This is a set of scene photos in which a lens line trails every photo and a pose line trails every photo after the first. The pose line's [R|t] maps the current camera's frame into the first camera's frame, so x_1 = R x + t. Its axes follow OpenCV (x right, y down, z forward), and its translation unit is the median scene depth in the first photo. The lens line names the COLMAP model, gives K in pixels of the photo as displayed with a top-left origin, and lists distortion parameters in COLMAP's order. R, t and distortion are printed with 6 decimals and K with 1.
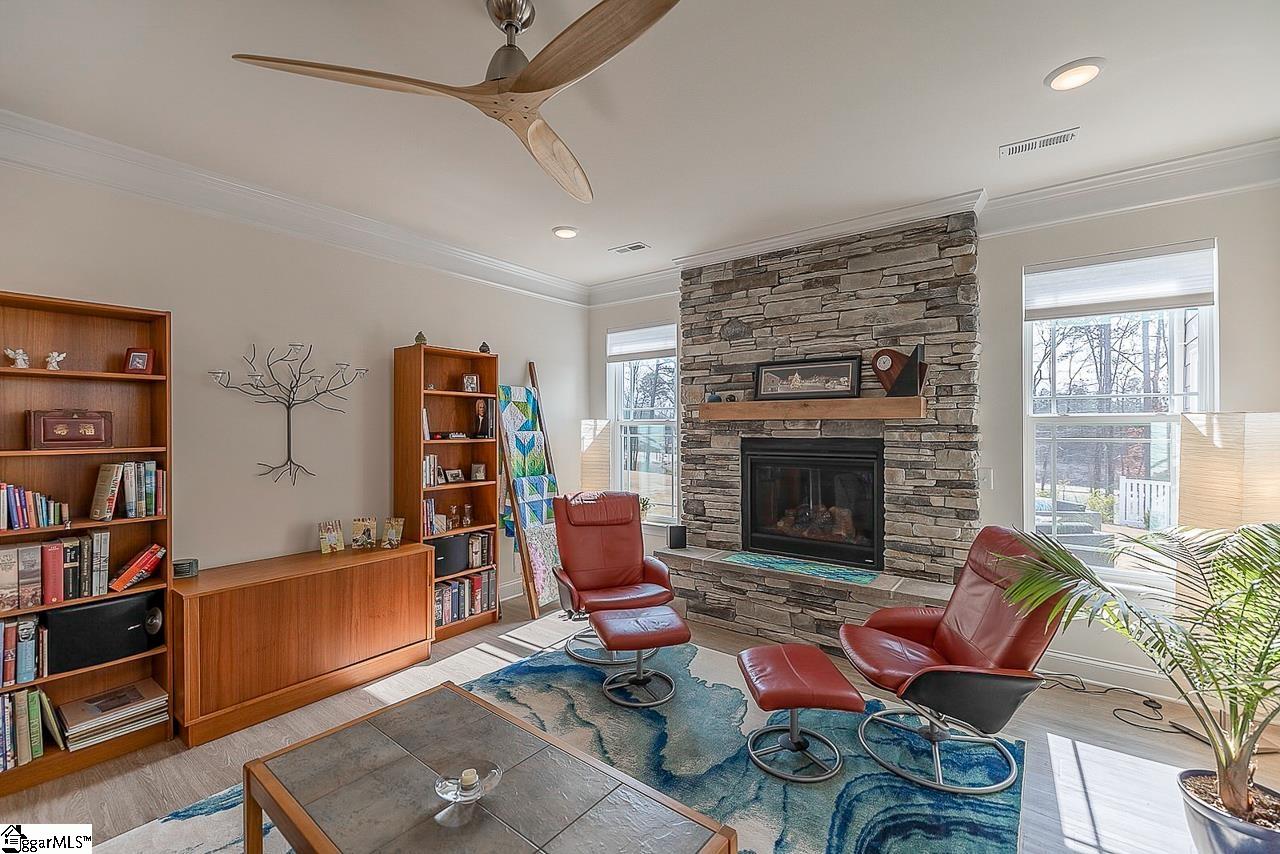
lens RADIAL K [[535.9, 0, 638.4], [0, 535.9, 427.2], [0, 0, 1]] dist [0.001362, 0.000461]
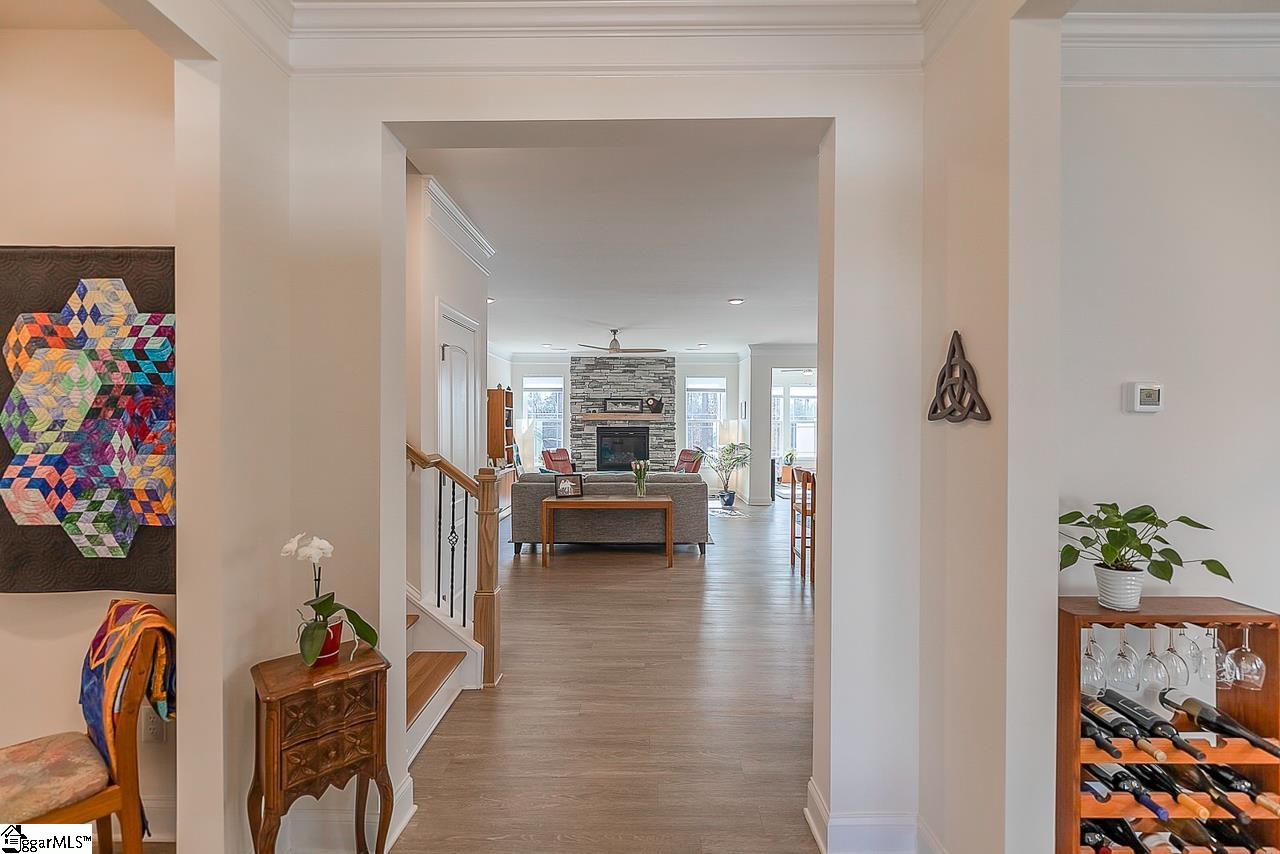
lens RADIAL K [[535.9, 0, 639.0], [0, 535.9, 423.5], [0, 0, 1]] dist [0.001362, 0.000461]
pose [[0.800529, 0.003454, 0.599284, -1.248856], [-0.006291, 0.999977, 0.002641, -0.004701], [-0.599261, -0.005885, 0.800532, -1.232852]]
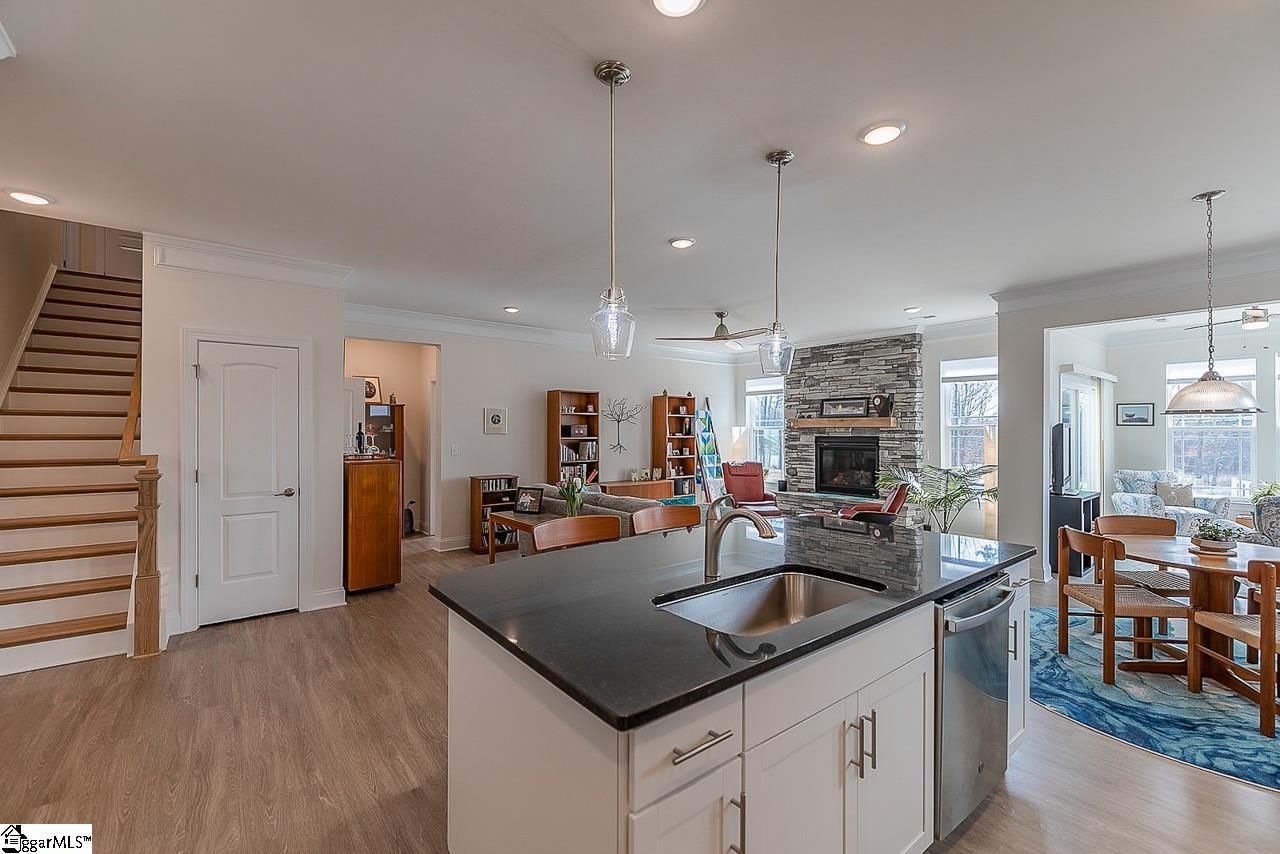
lens RADIAL K [[535.9, 0, 645.4], [0, 535.9, 424.9], [0, 0, 1]] dist [0.001362, 0.000461]
pose [[0.972869, -0.000798, -0.231357, 0.041586], [-0.001647, 0.999945, -0.010374, -0.000403], [0.231352, 0.010473, 0.972814, -1.159181]]
